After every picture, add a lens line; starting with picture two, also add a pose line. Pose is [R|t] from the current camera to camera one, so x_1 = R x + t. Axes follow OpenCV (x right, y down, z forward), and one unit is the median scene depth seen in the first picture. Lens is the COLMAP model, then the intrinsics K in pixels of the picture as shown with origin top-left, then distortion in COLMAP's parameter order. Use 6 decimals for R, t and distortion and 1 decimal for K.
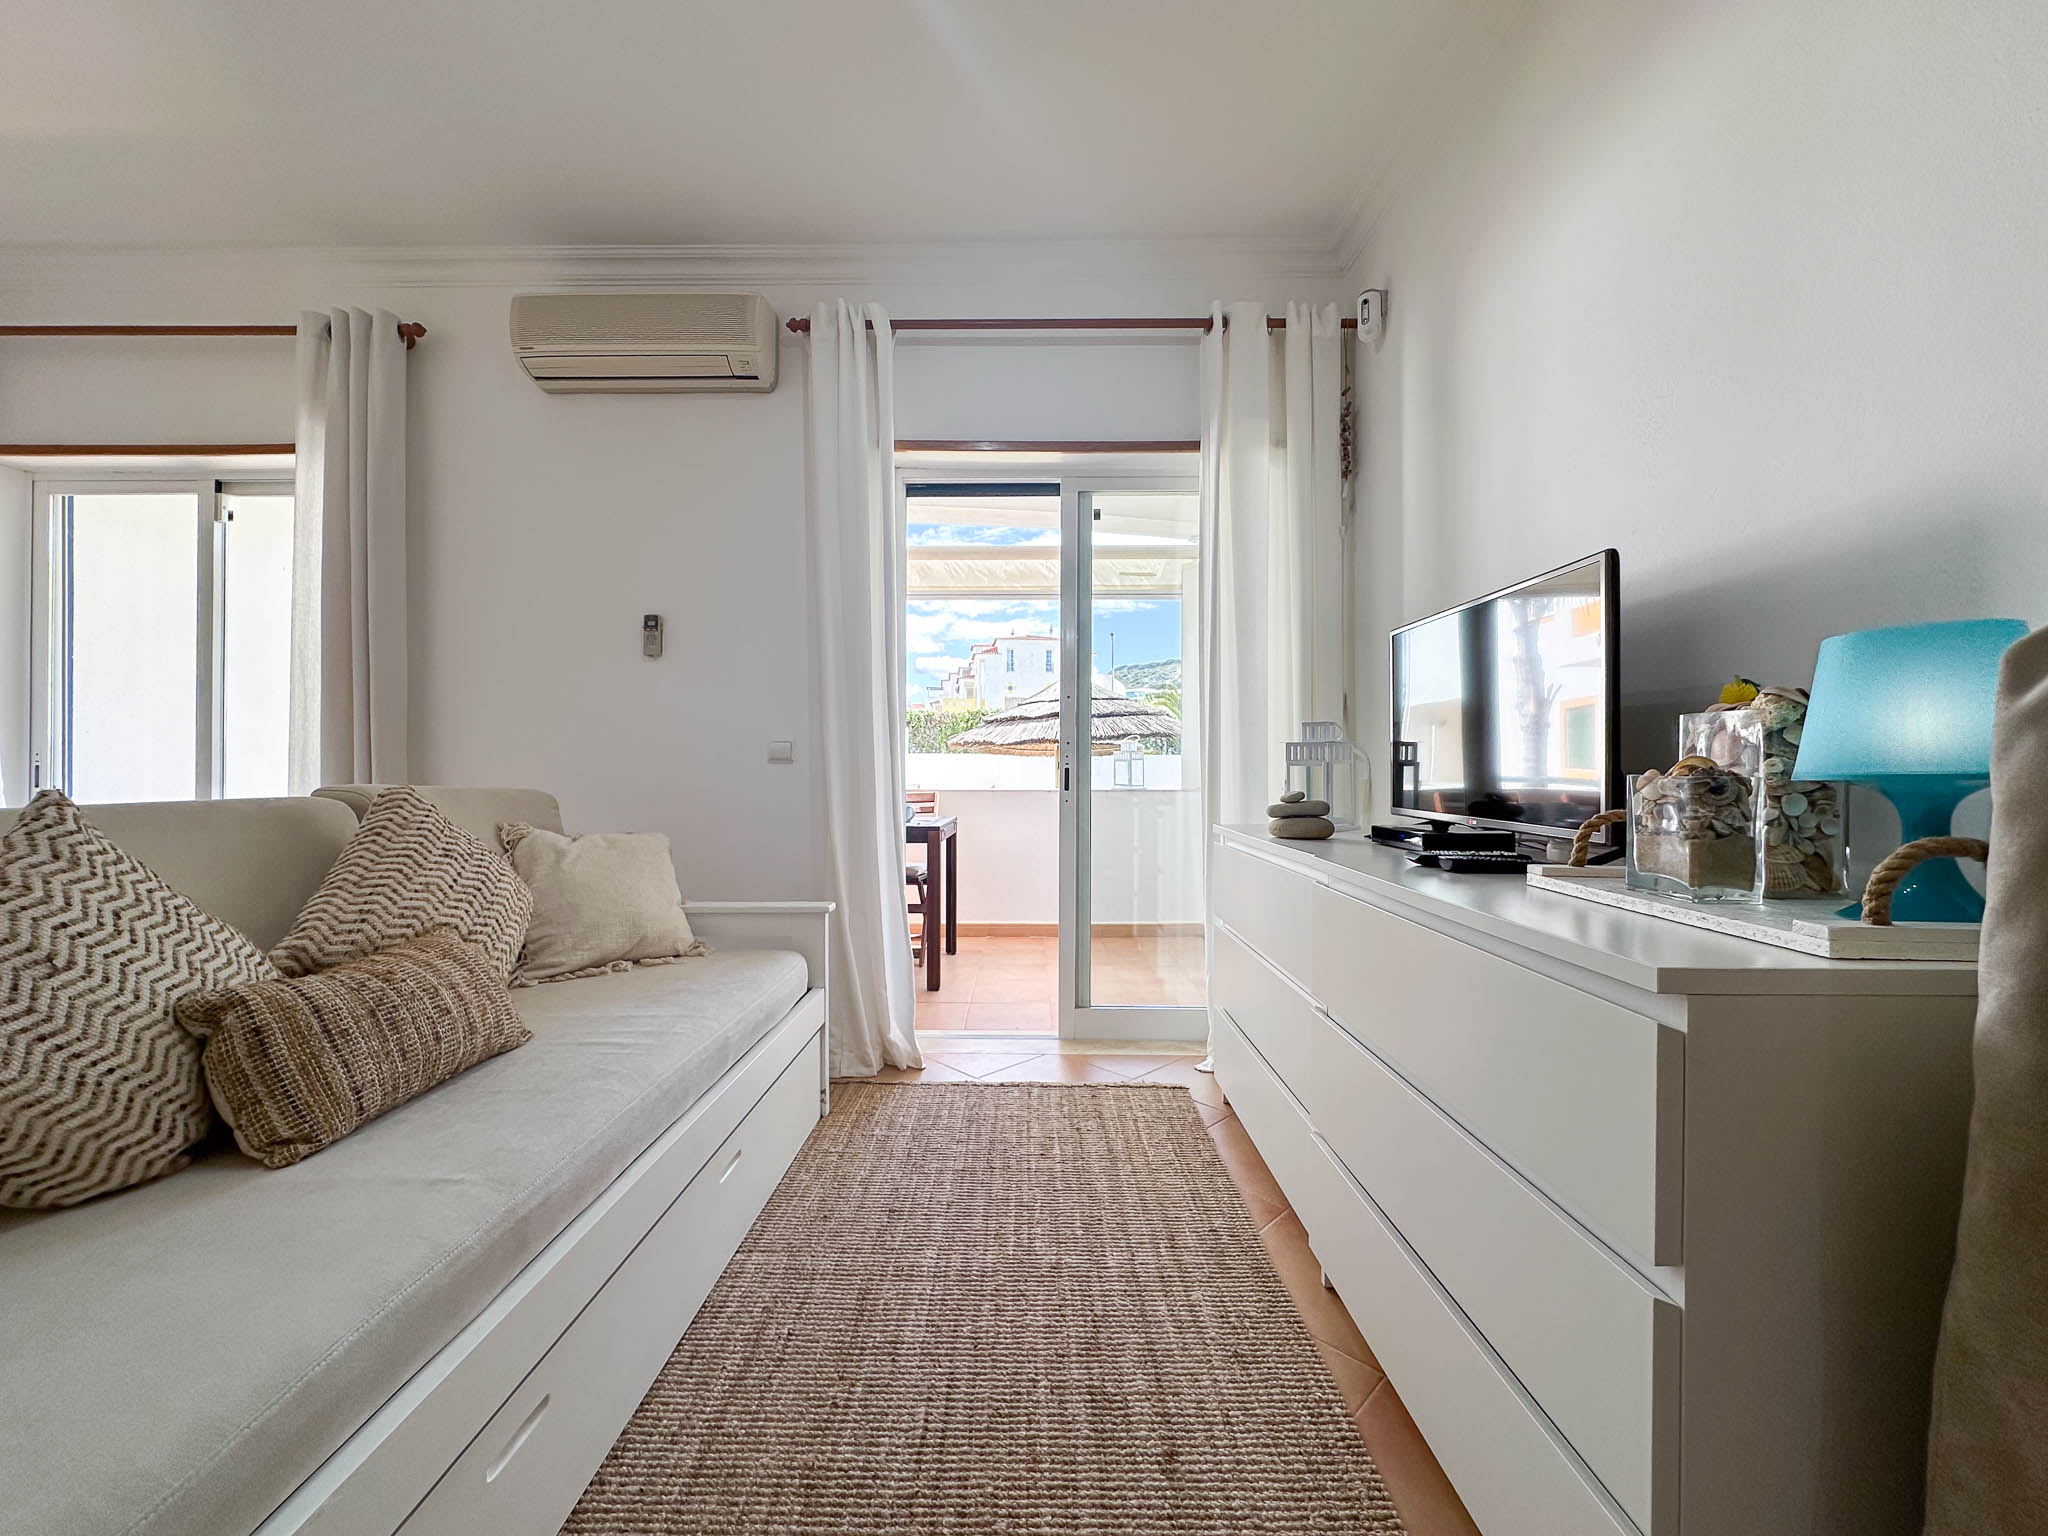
lens RADIAL K [[813.0, 0, 1018.0], [0, 813.0, 766.3], [0, 0, 1]] dist [-0.004687, 0.000824]
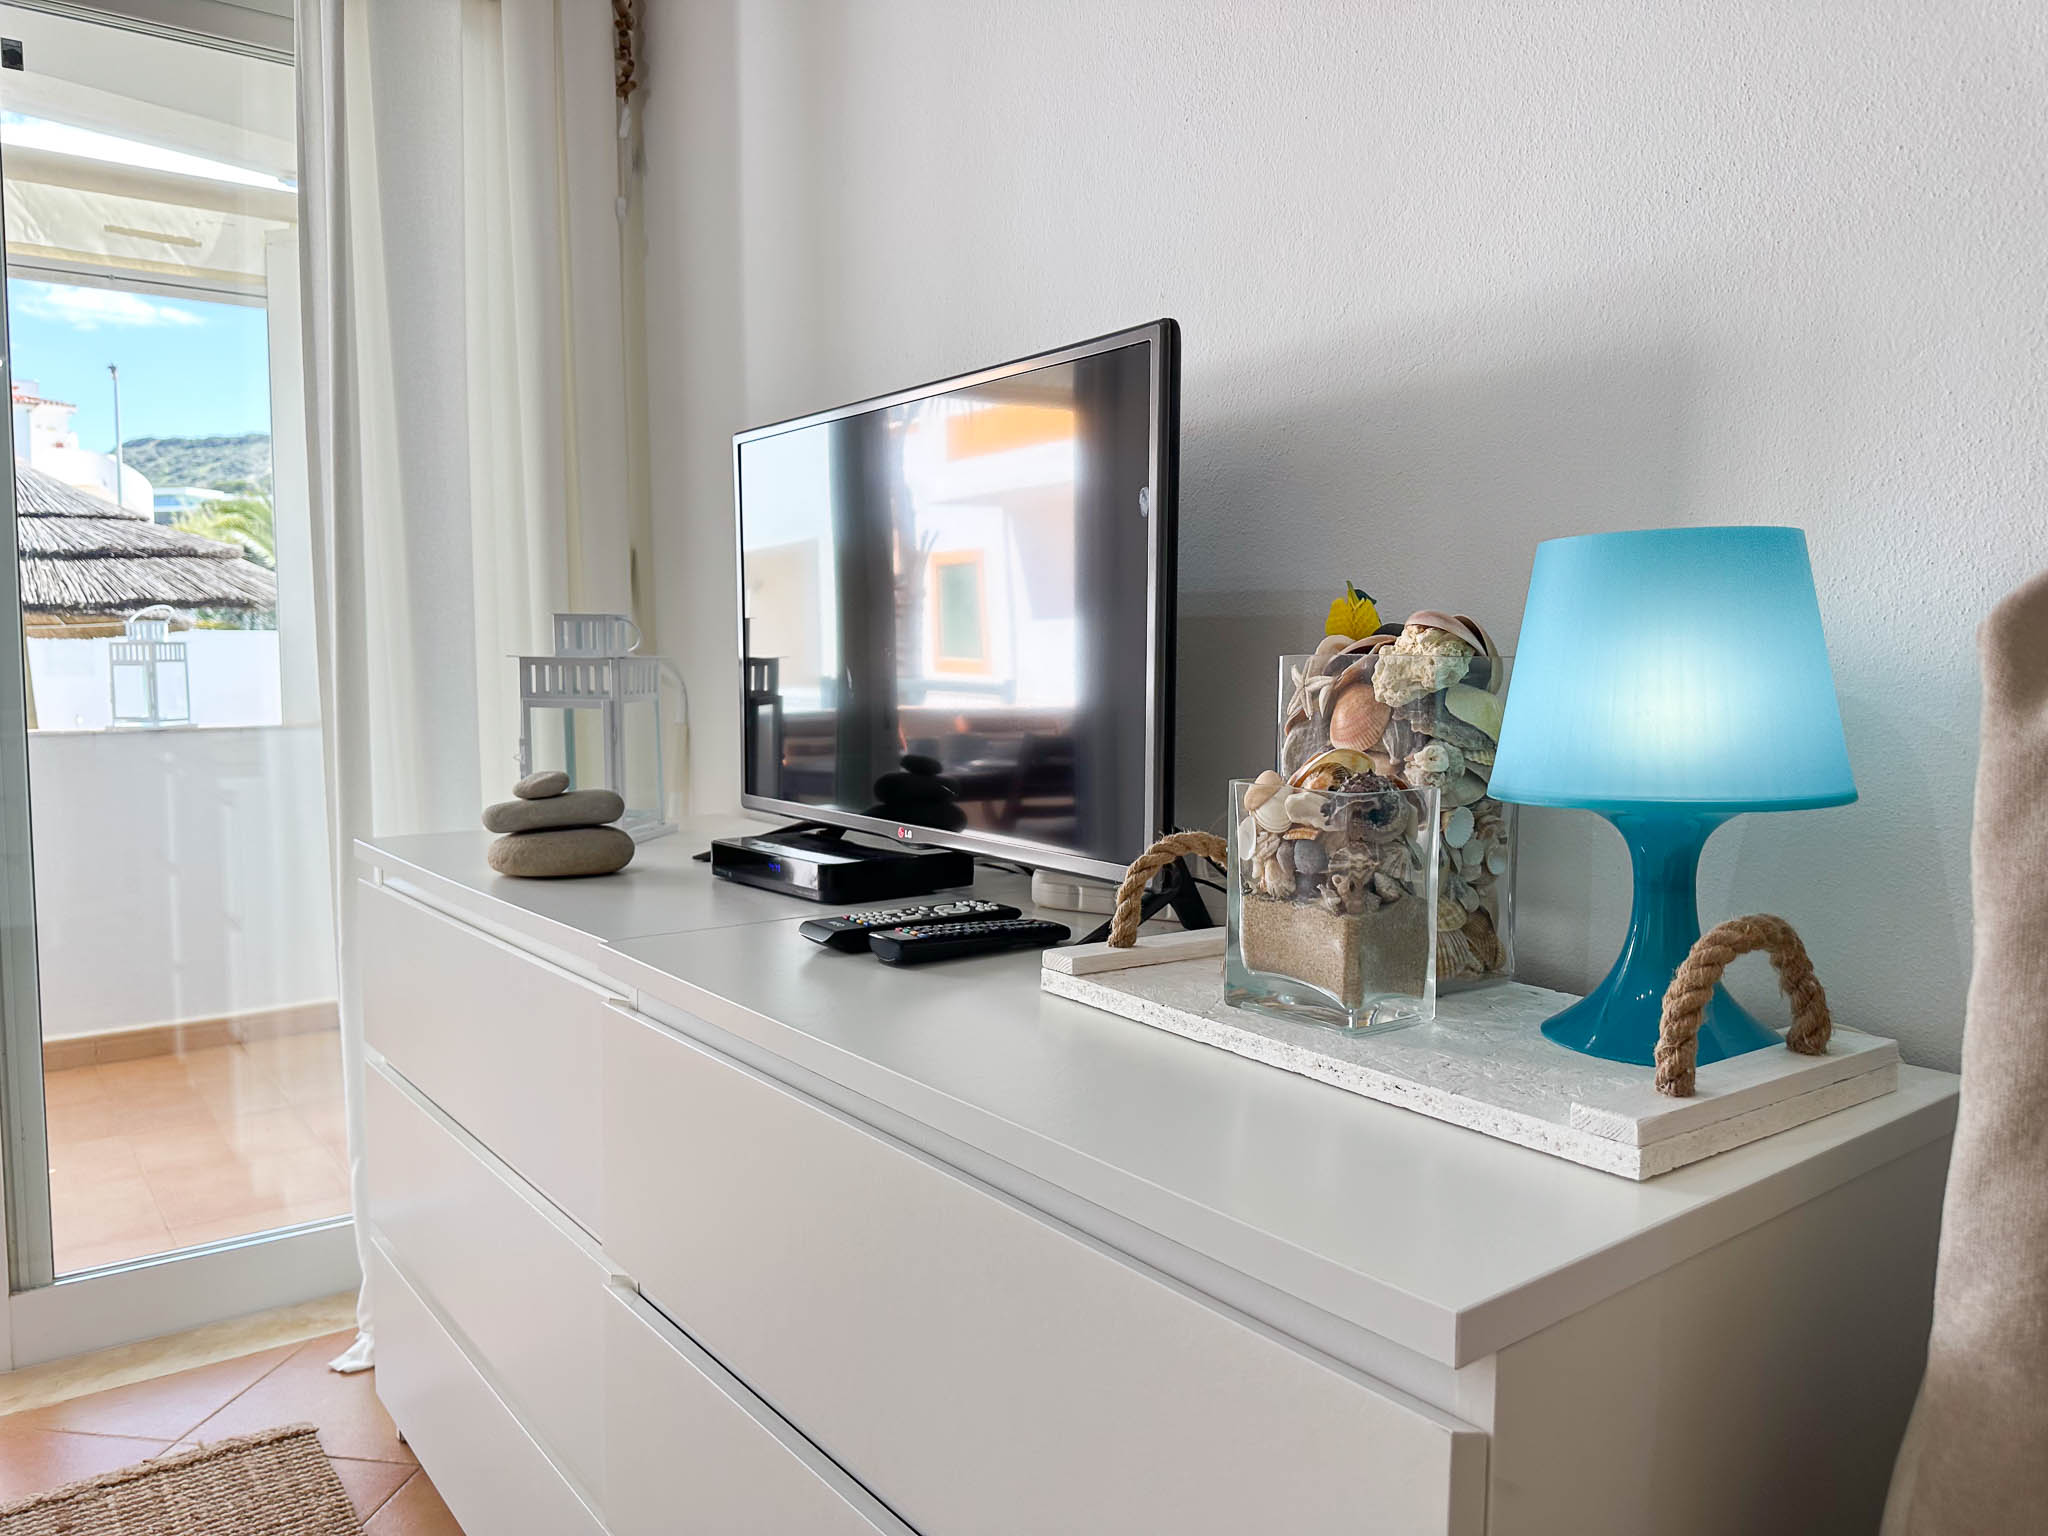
lens RADIAL K [[1453.0, 0, 1026.4], [0, 1453.0, 762.0], [0, 0, 1]] dist [0.016335, -0.021196]
pose [[0.785734, -0.047444, 0.616743, 0.043078], [0.000041, 0.997058, 0.076648, -0.031059], [-0.618565, -0.060200, 0.783424, 0.165624]]
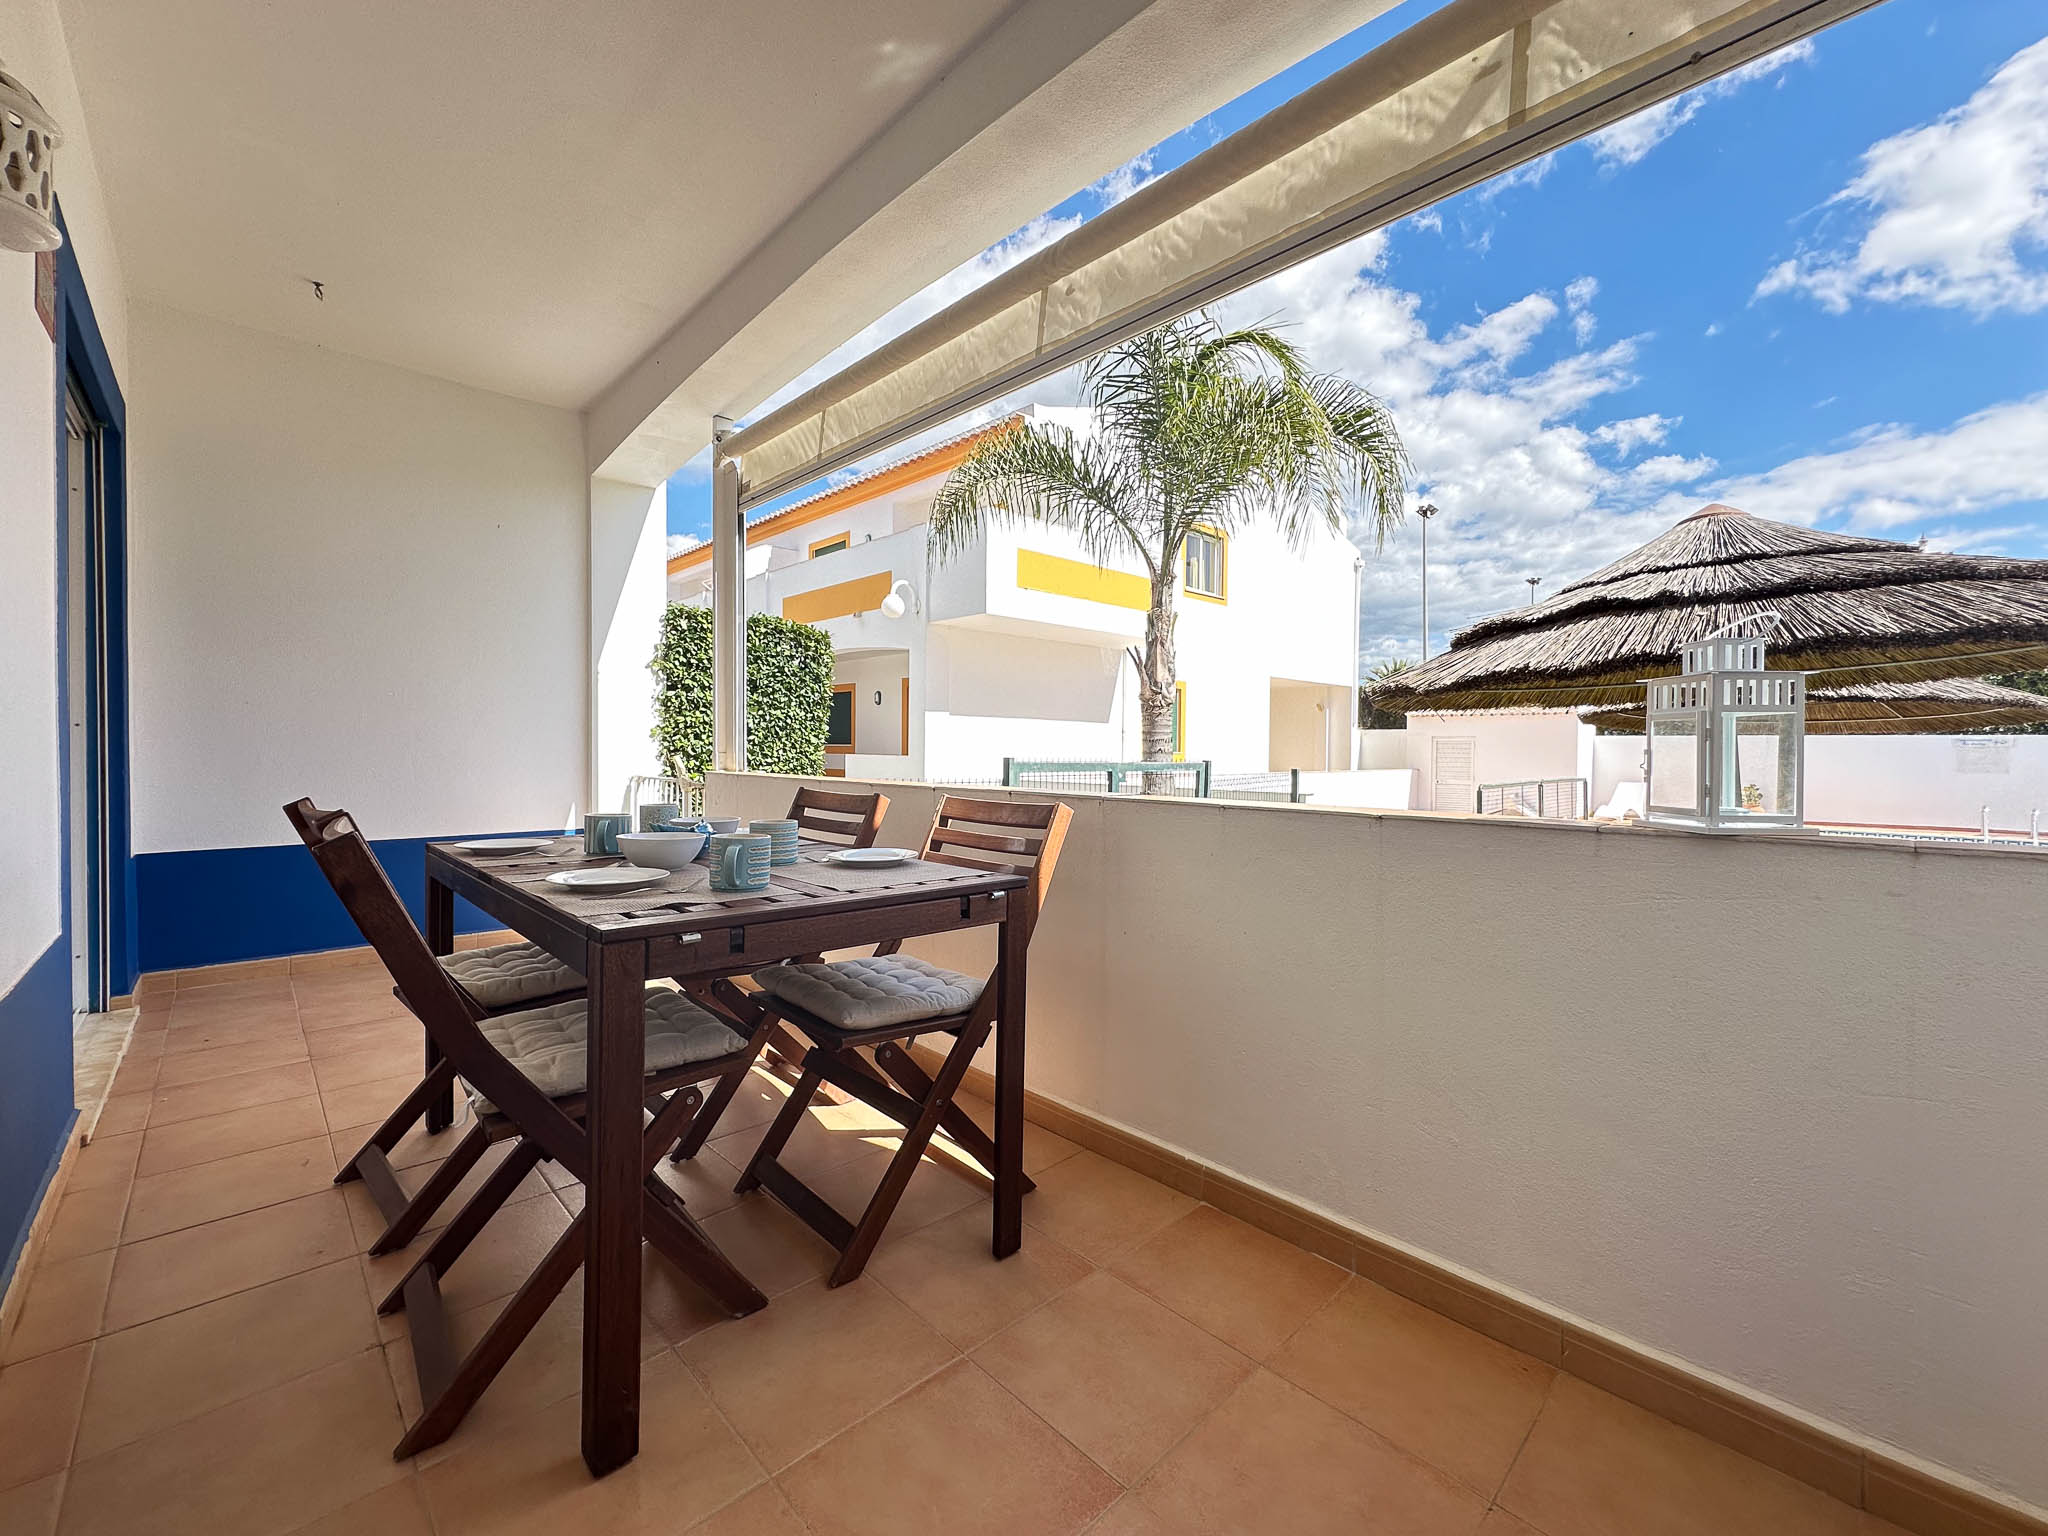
lens RADIAL K [[813.0, 0, 1014.2], [0, 813.0, 759.5], [0, 0, 1]] dist [-0.004687, 0.000824]
pose [[0.697091, 0.017158, -0.716777, 0.353593], [-0.005131, 0.999807, 0.018942, 0.005731], [0.716964, -0.009526, 0.697045, 1.448786]]
